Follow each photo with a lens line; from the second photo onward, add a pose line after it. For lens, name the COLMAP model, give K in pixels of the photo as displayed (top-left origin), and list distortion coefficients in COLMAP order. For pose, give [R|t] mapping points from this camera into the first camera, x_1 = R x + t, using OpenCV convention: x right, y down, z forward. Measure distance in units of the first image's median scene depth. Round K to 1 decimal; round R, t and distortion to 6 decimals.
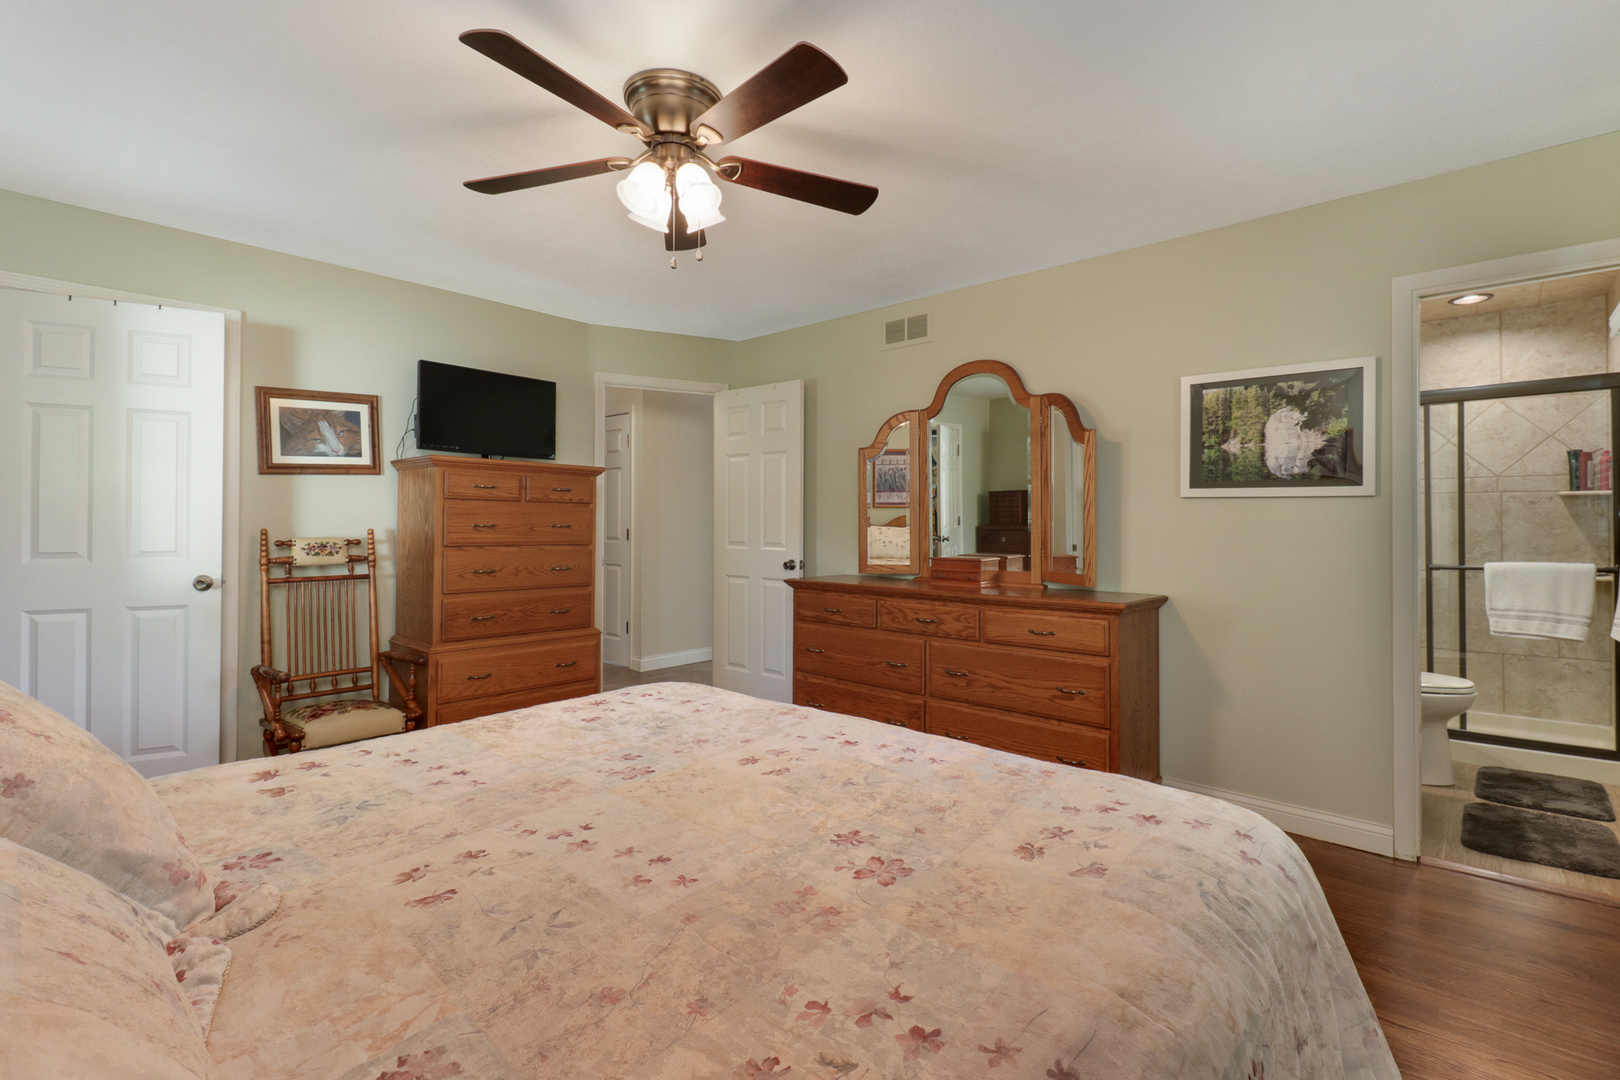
lens RADIAL K [[769.8, 0, 836.1], [0, 769.8, 514.8], [0, 0, 1]] dist [0.015328, -0.011426]
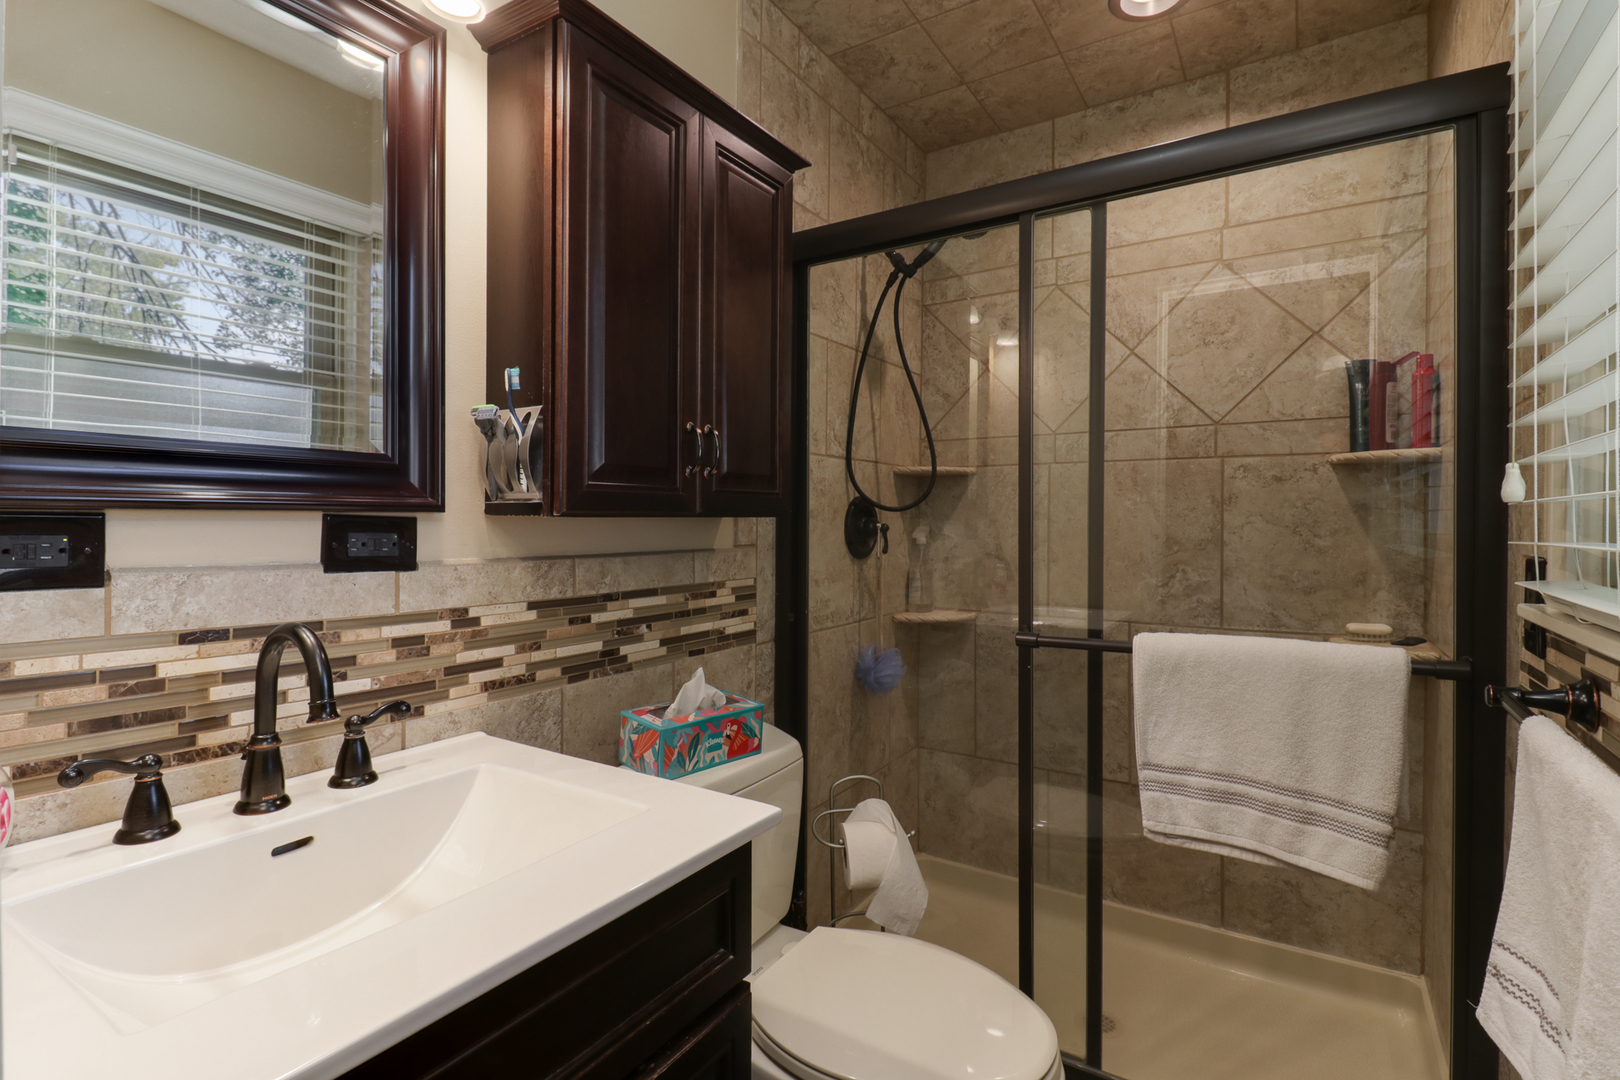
lens RADIAL K [[769.8, 0, 836.1], [0, 769.8, 514.8], [0, 0, 1]] dist [0.015328, -0.011426]
pose [[0.987055, 0.006261, 0.160262, 0.584763], [-0.007834, 0.999927, 0.009185, 0.003618], [-0.160193, -0.010321, 0.987032, 0.606522]]
